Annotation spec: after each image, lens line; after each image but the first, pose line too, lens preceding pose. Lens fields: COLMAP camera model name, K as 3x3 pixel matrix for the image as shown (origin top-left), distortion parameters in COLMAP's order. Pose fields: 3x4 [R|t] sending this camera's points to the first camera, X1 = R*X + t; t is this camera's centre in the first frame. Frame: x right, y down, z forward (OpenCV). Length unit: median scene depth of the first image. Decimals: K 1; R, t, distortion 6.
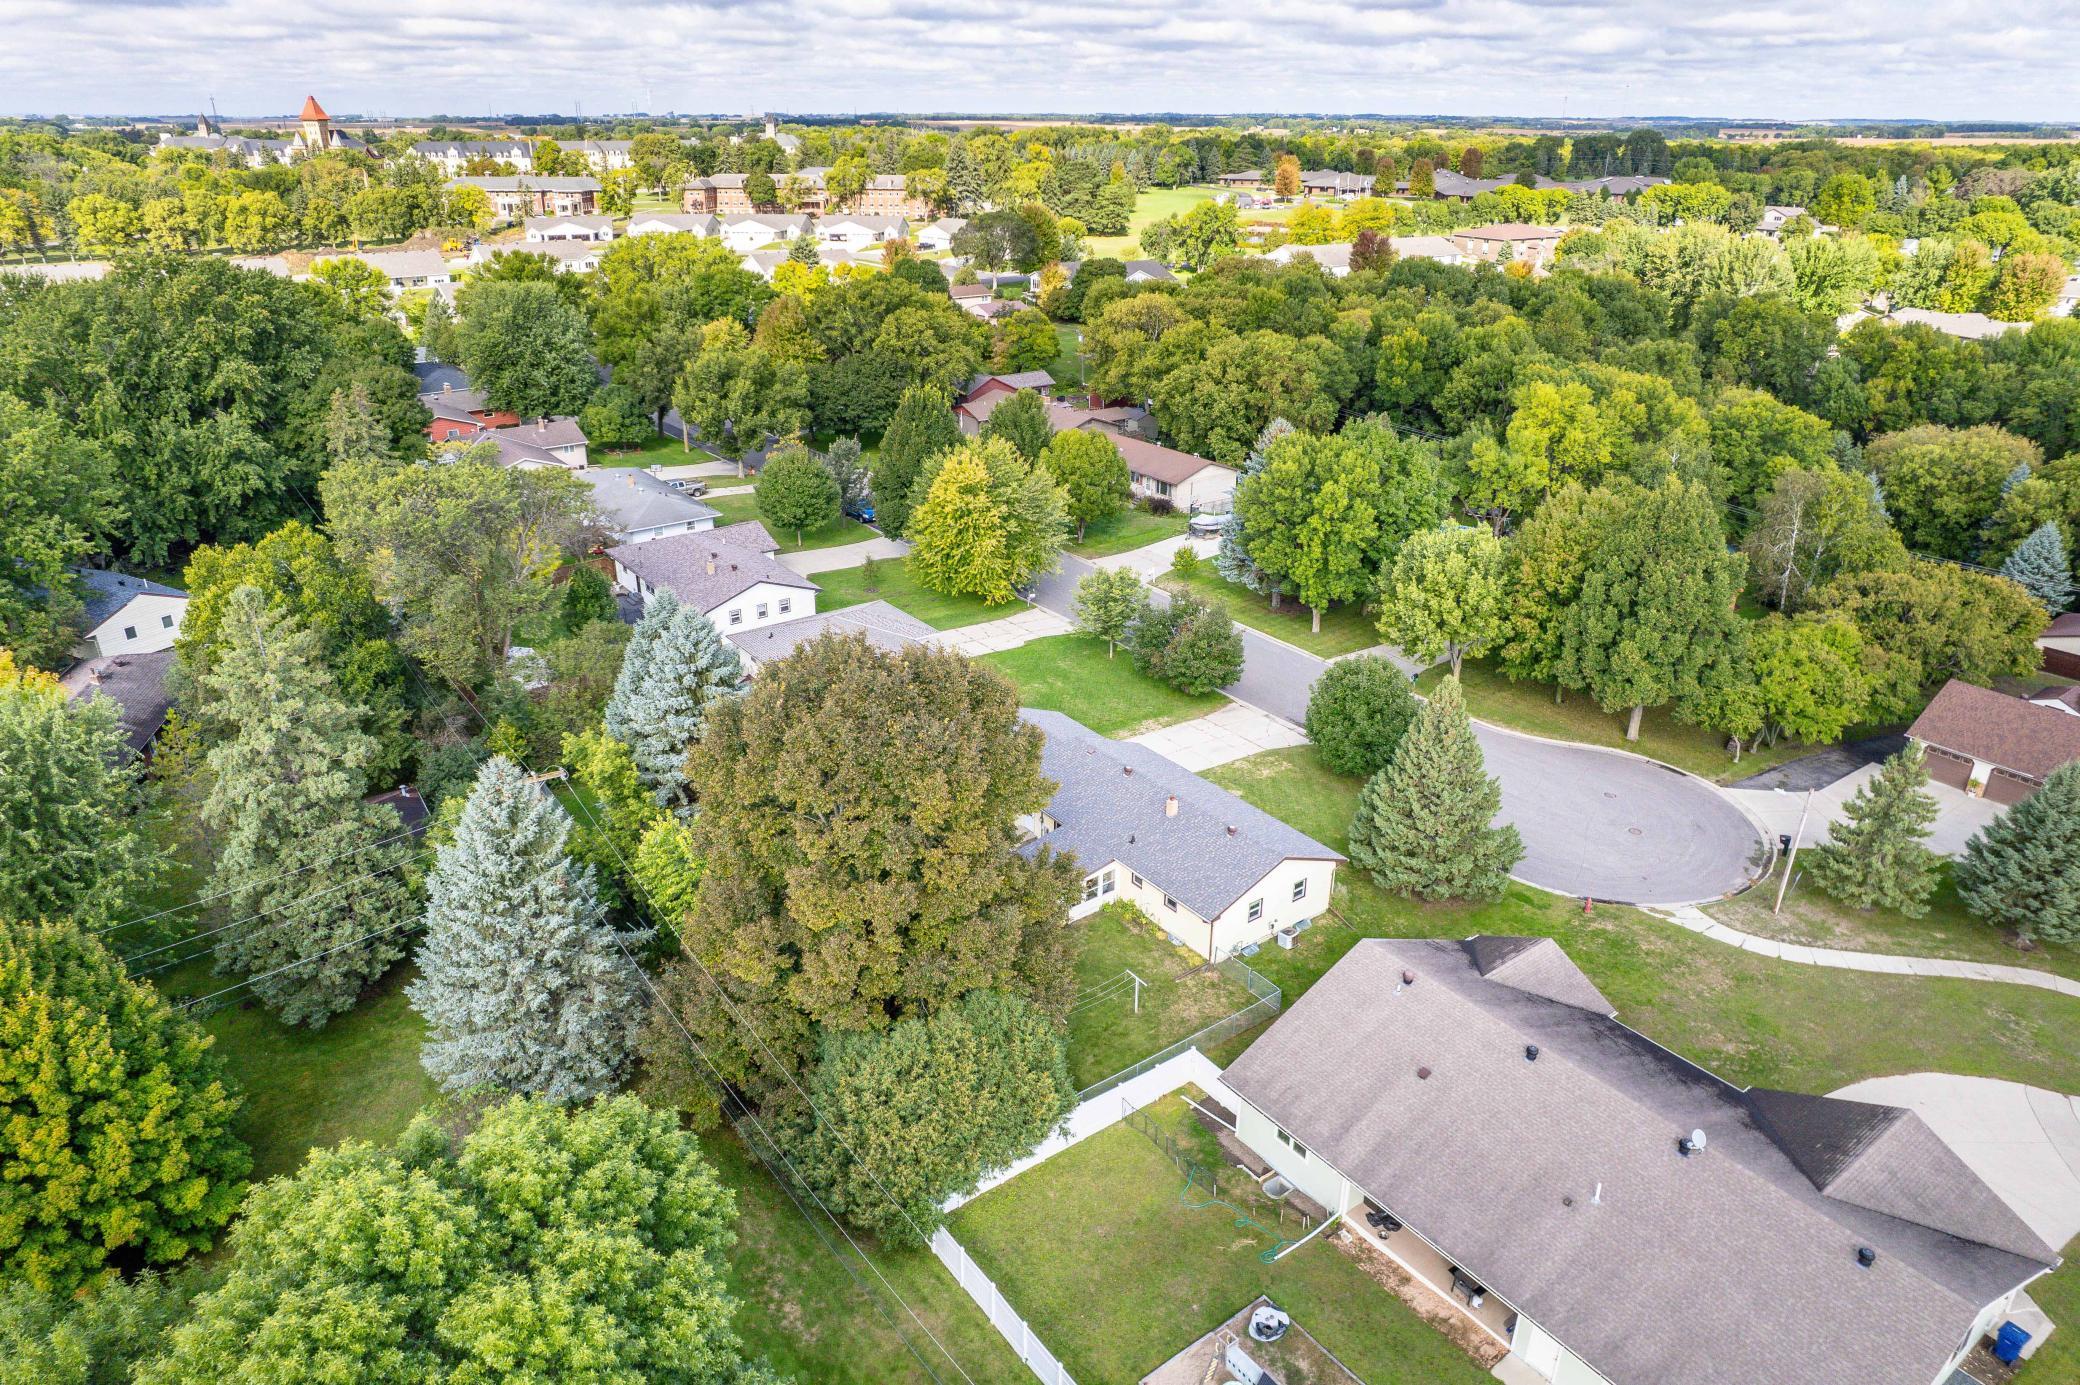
lens RADIAL K [[1336.0, 0, 1047.2], [0, 1336.0, 687.3], [0, 0, 1]] dist [-0.090141, 0.084031]
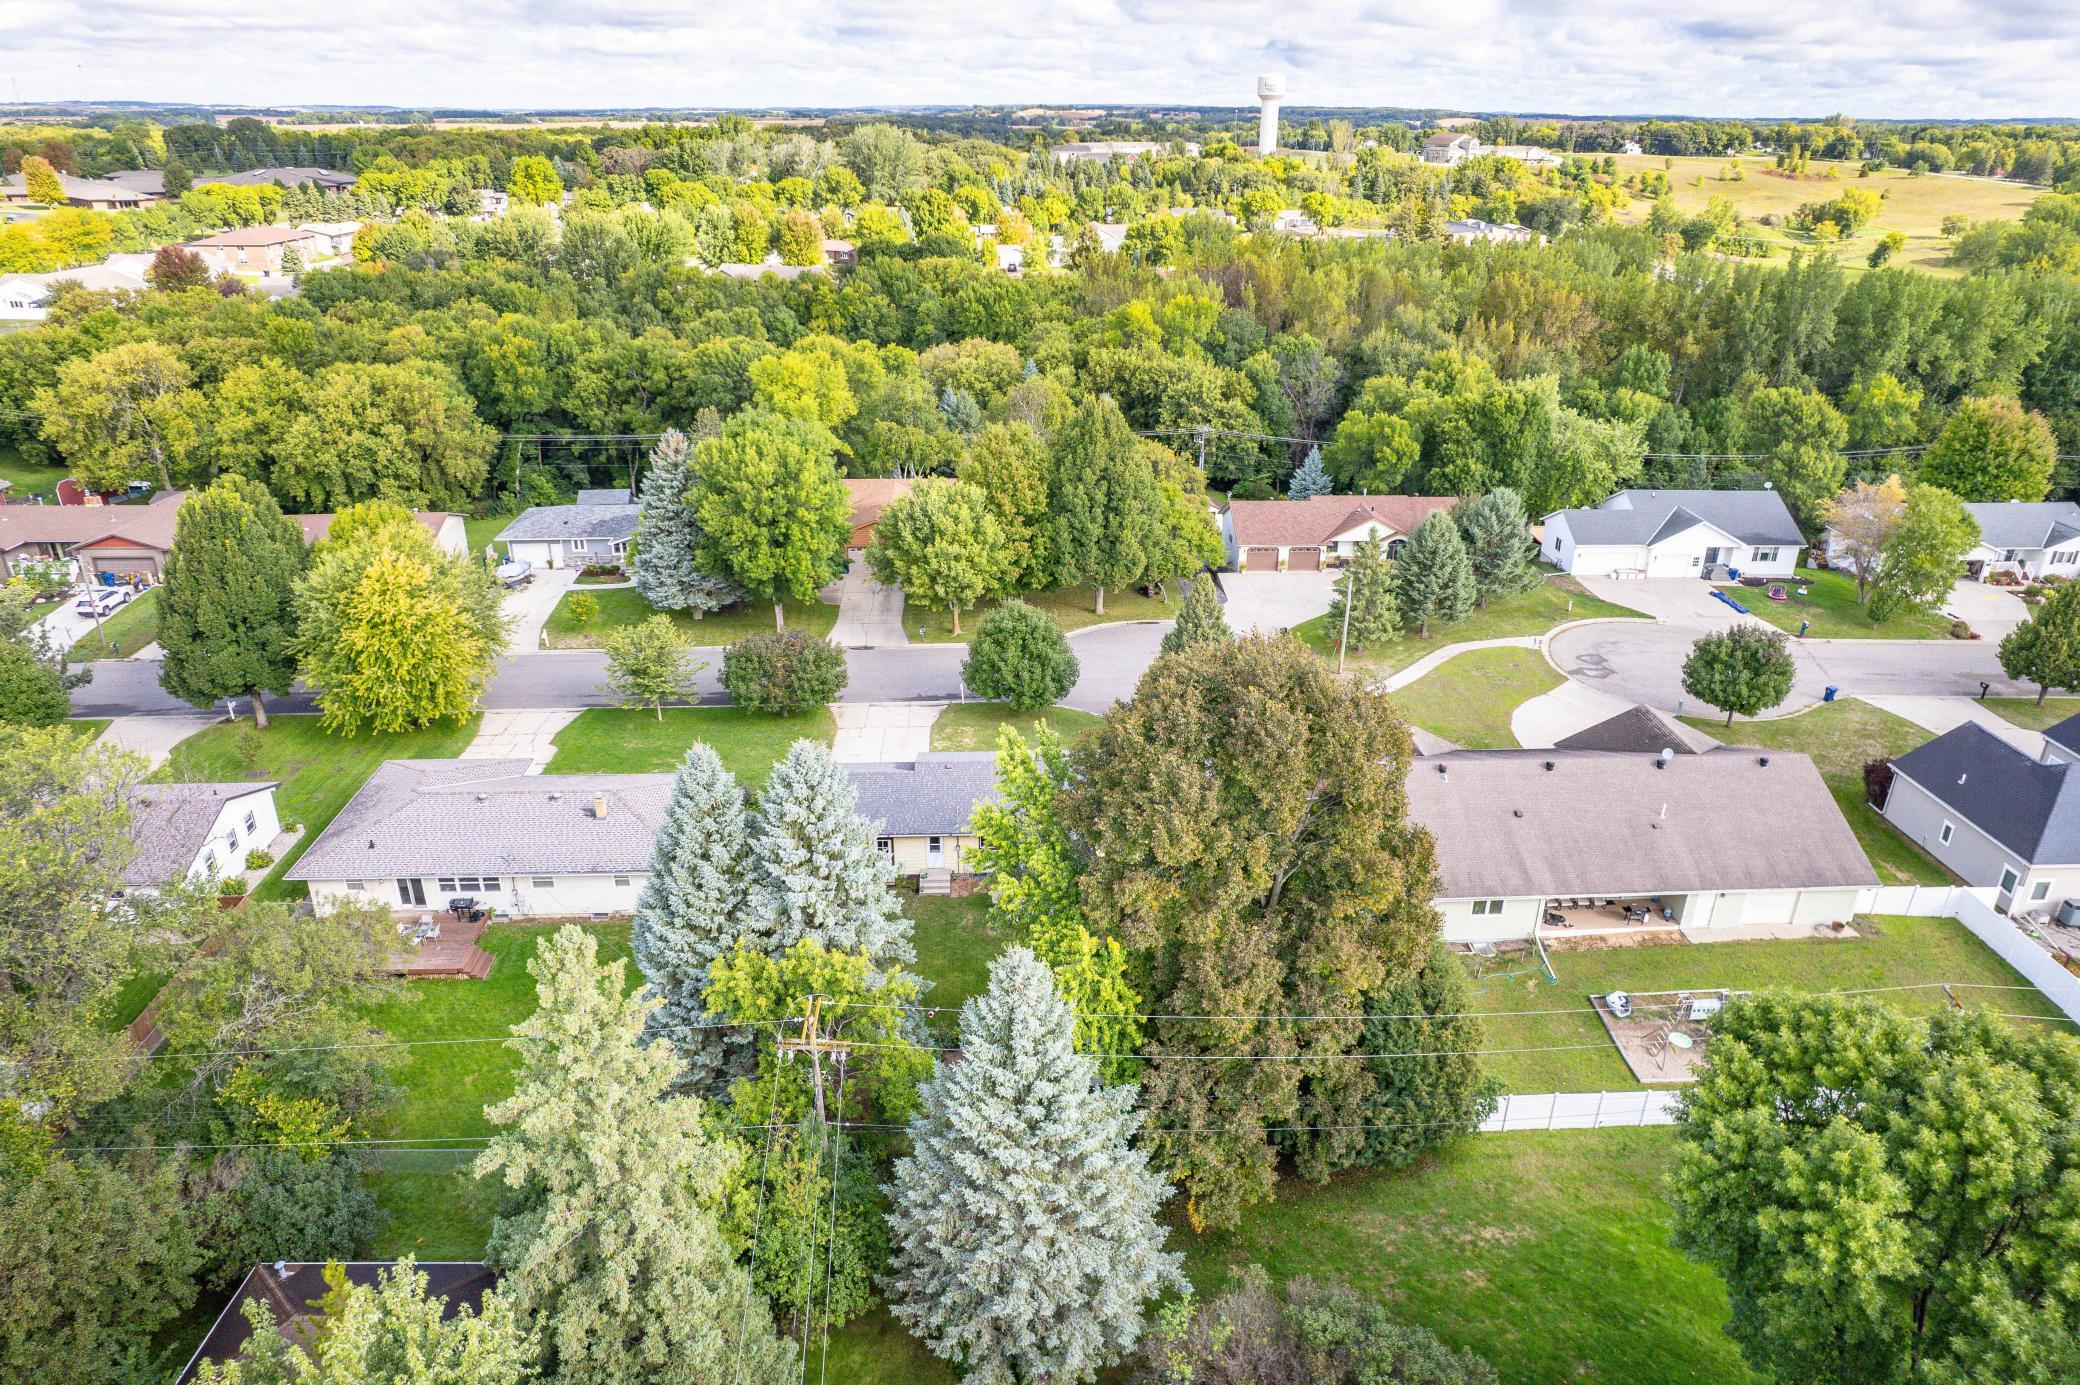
lens RADIAL K [[1336.0, 0, 1047.2], [0, 1336.0, 687.3], [0, 0, 1]] dist [-0.090141, 0.084031]
pose [[0.553842, -0.338128, 0.760874, -0.137781], [0.331470, 0.927831, 0.171045, -0.031124], [-0.763797, 0.157475, 0.625951, 0.070623]]
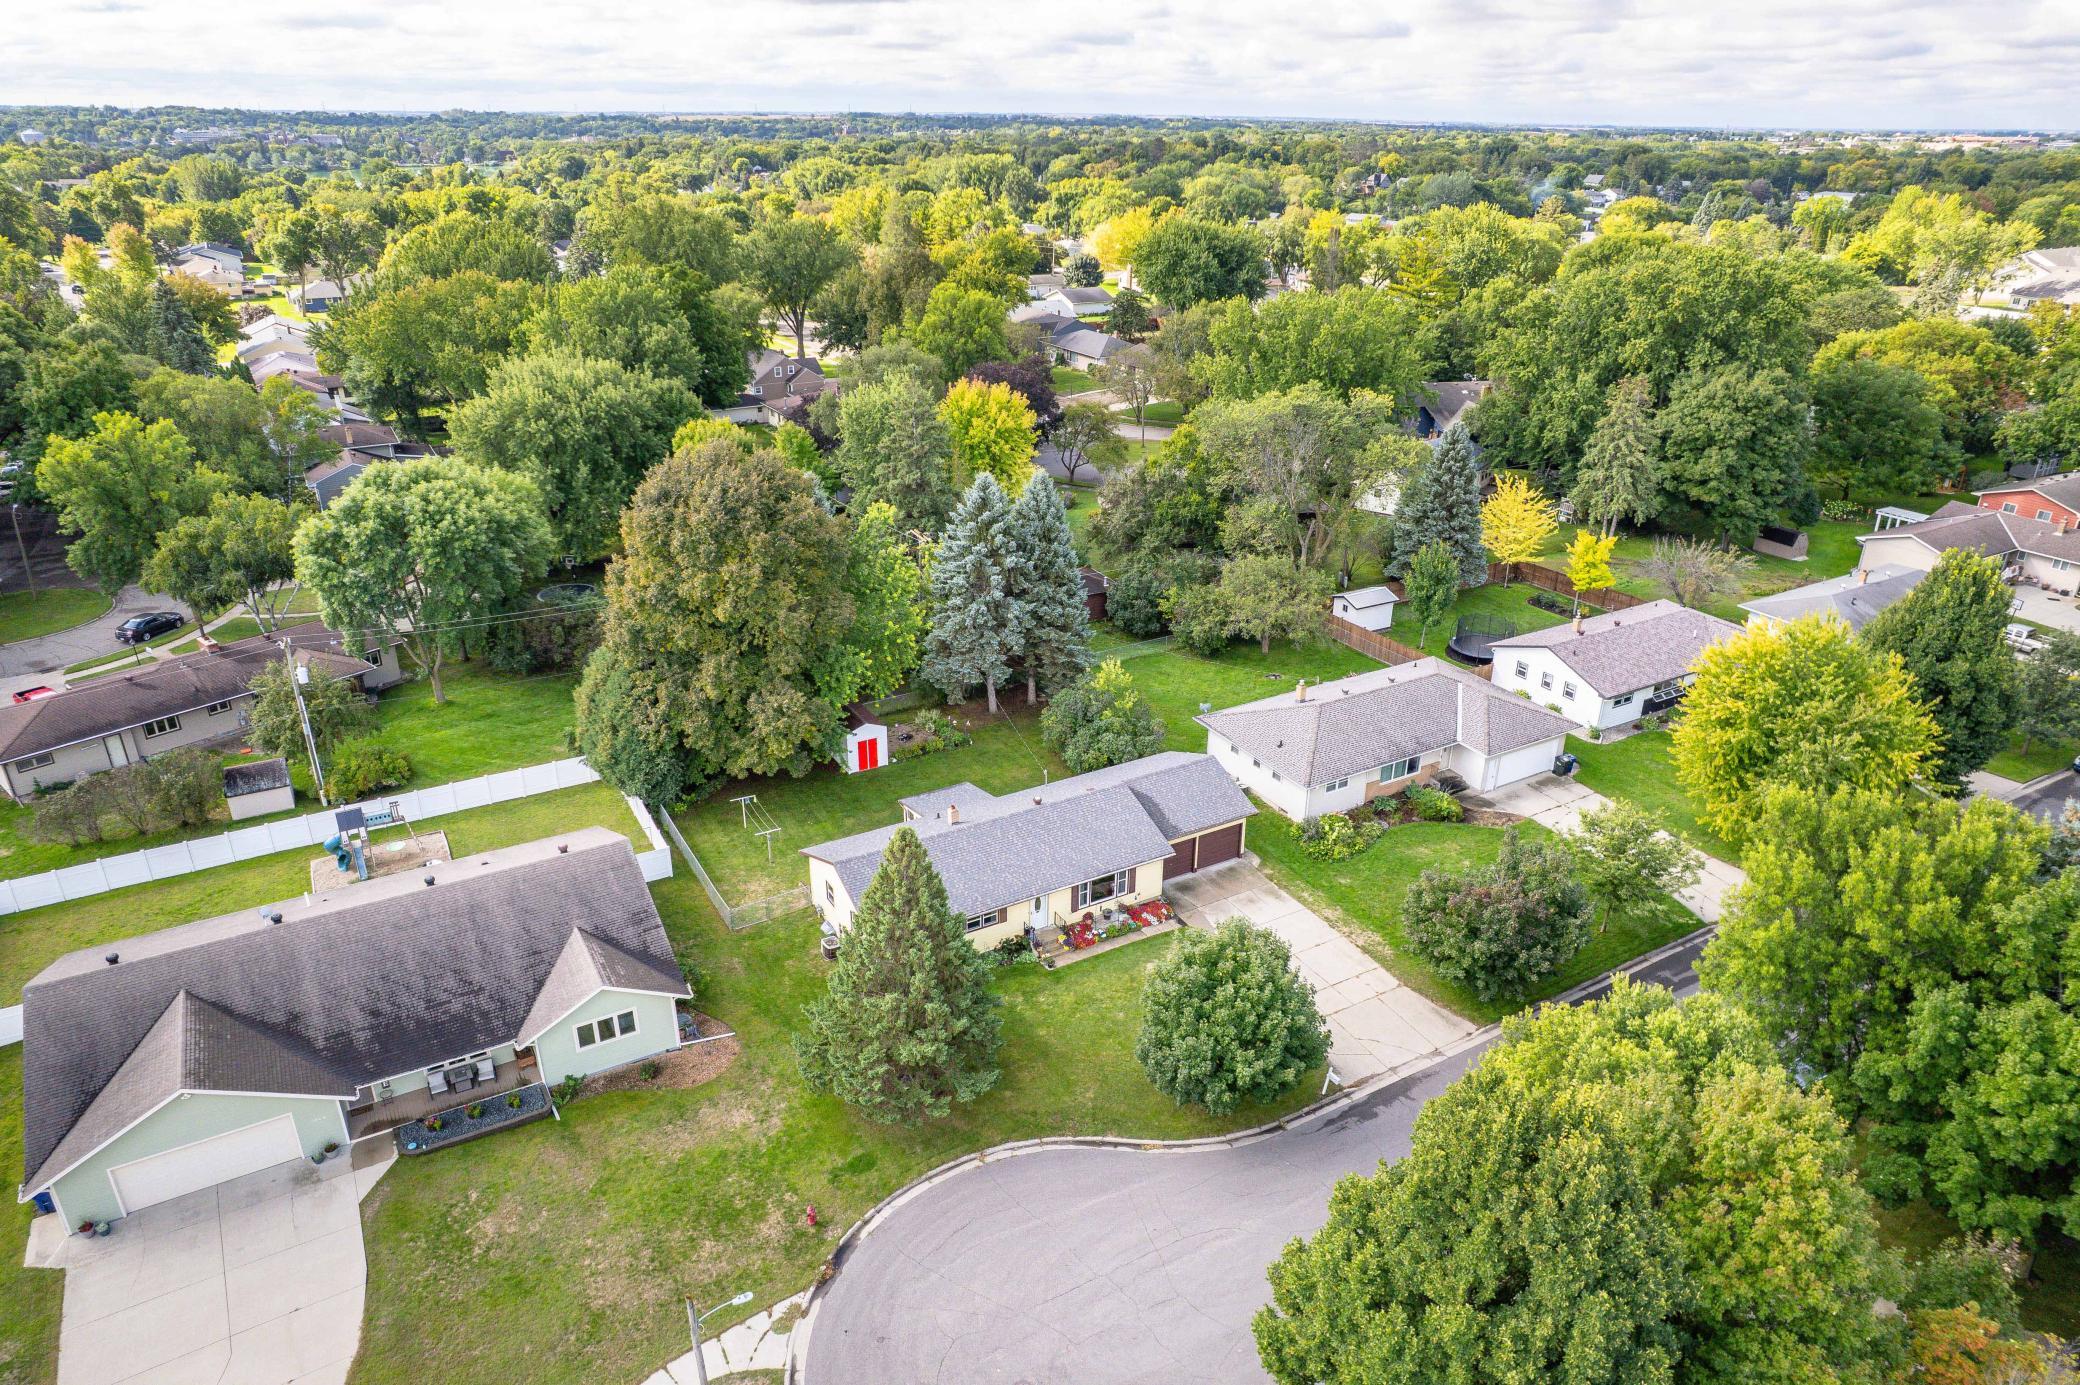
lens RADIAL K [[1336.0, 0, 1047.2], [0, 1336.0, 687.3], [0, 0, 1]] dist [-0.090141, 0.084031]
pose [[-0.106816, 0.392776, -0.913410, 0.185174], [-0.407191, 0.820813, 0.400576, -0.079998], [0.907075, 0.414721, 0.072259, 0.187914]]
